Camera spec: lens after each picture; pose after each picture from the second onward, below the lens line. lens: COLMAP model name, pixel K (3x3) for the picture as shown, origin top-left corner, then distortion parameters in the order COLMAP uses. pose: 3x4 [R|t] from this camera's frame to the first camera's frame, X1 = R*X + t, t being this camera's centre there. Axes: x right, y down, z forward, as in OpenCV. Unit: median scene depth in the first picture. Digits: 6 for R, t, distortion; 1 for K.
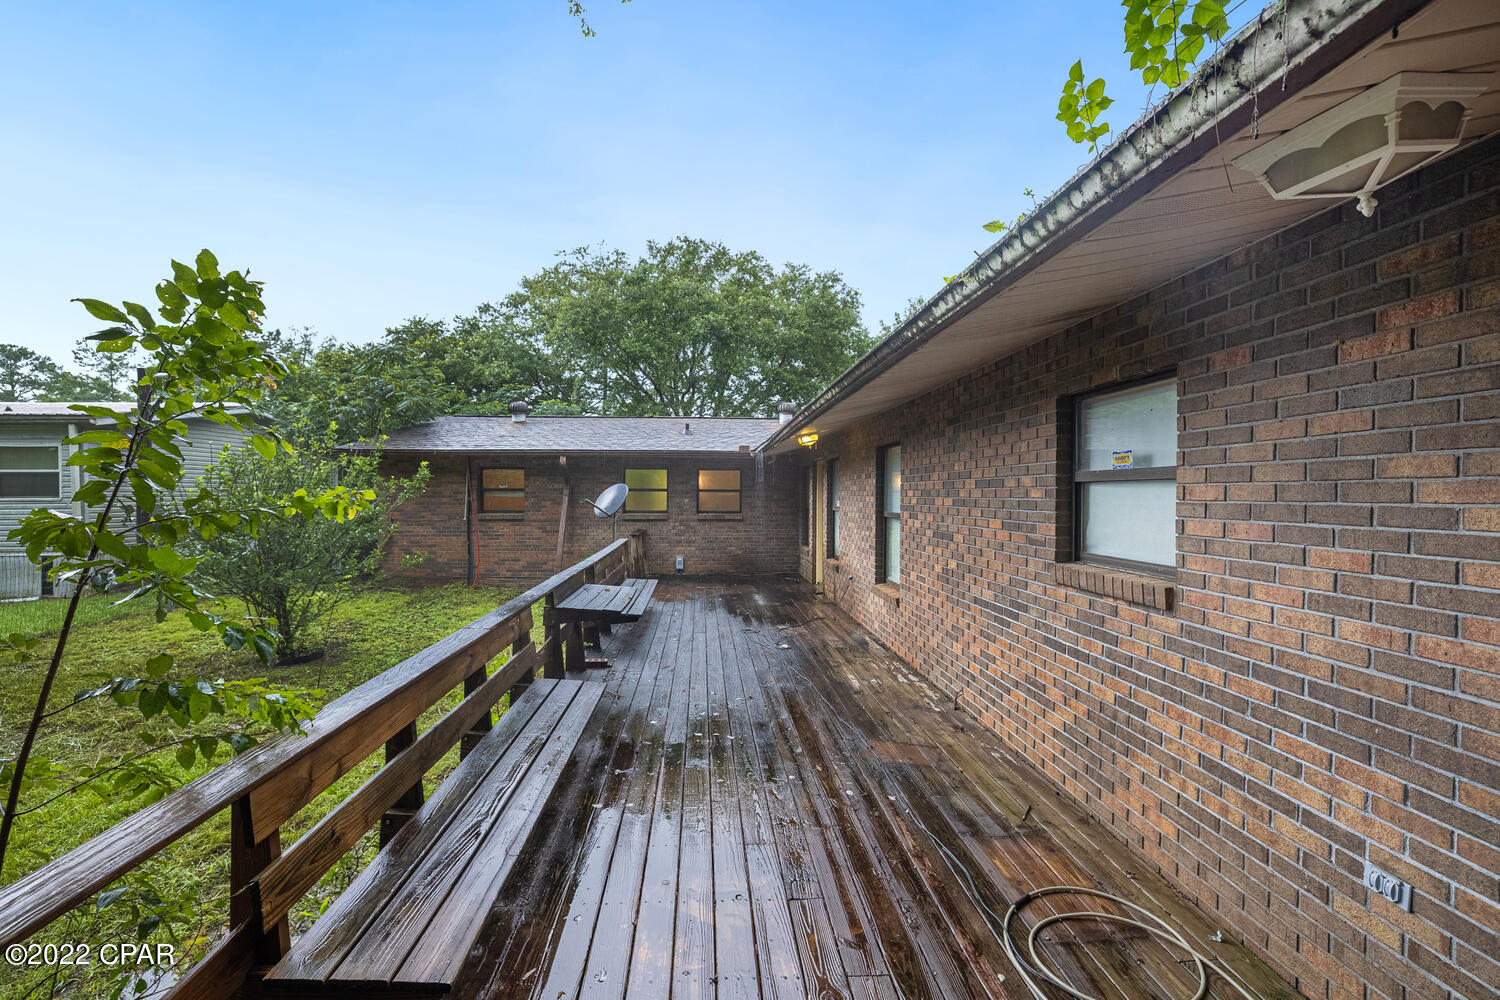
lens RADIAL K [[638.1, 0, 753.0], [0, 638.1, 499.8], [0, 0, 1]] dist [-0.010107, 0.004298]
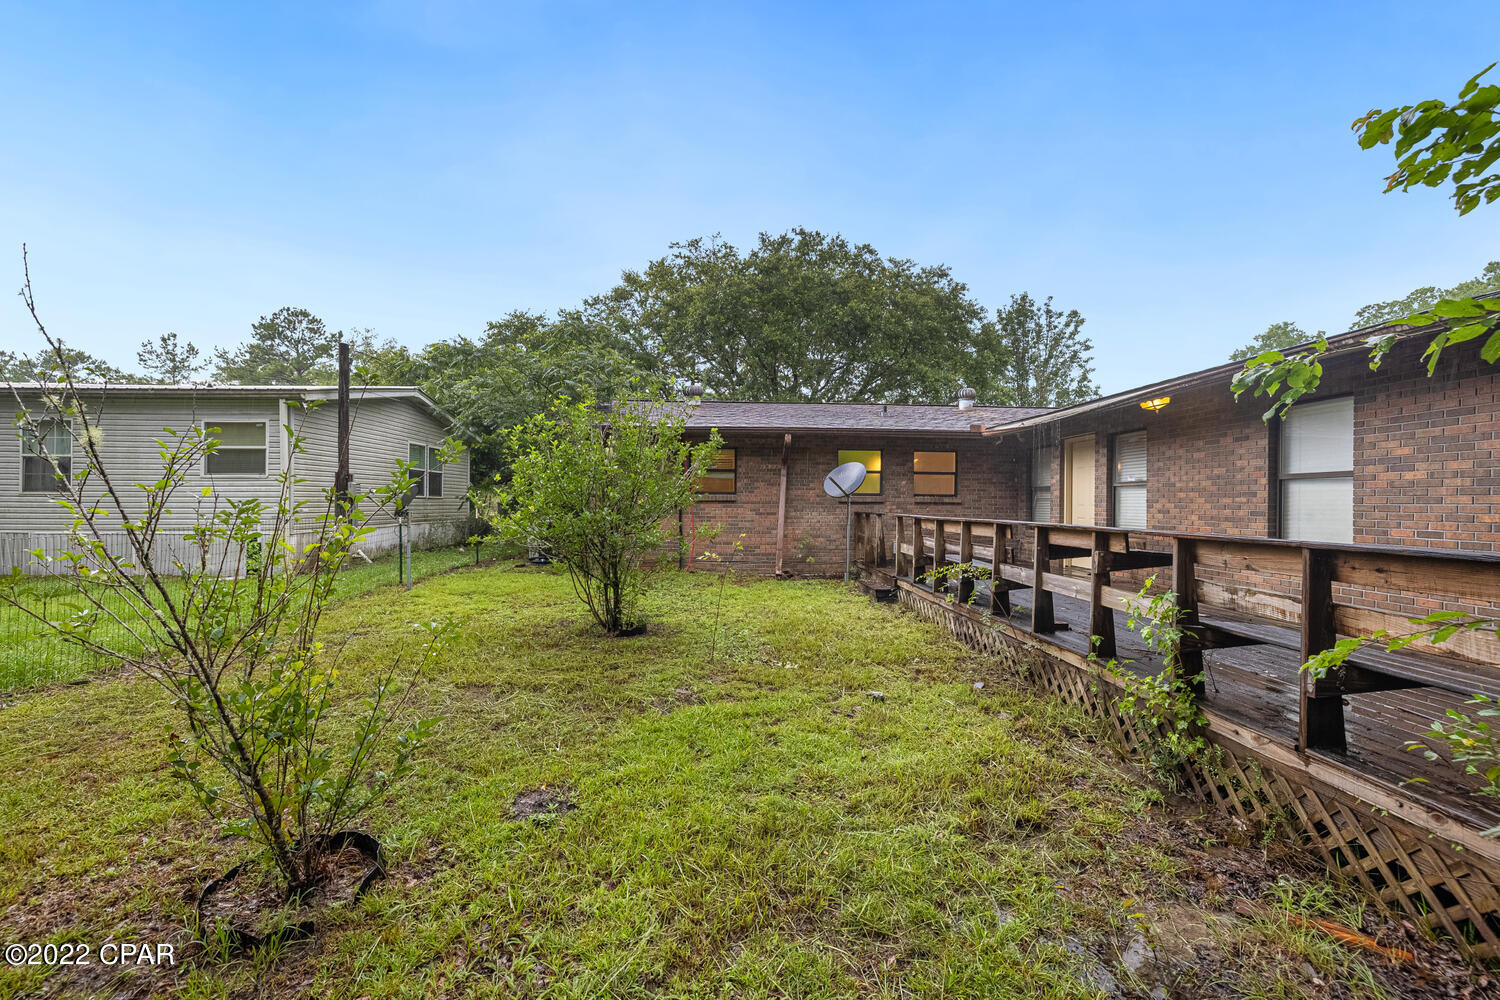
lens RADIAL K [[638.1, 0, 750.5], [0, 638.1, 500.0], [0, 0, 1]] dist [-0.010107, 0.004298]
pose [[0.999728, 0.007440, -0.022104, -0.155103], [-0.007777, 0.999854, -0.015227, 0.021517], [0.021988, 0.015394, 0.999640, 0.018915]]
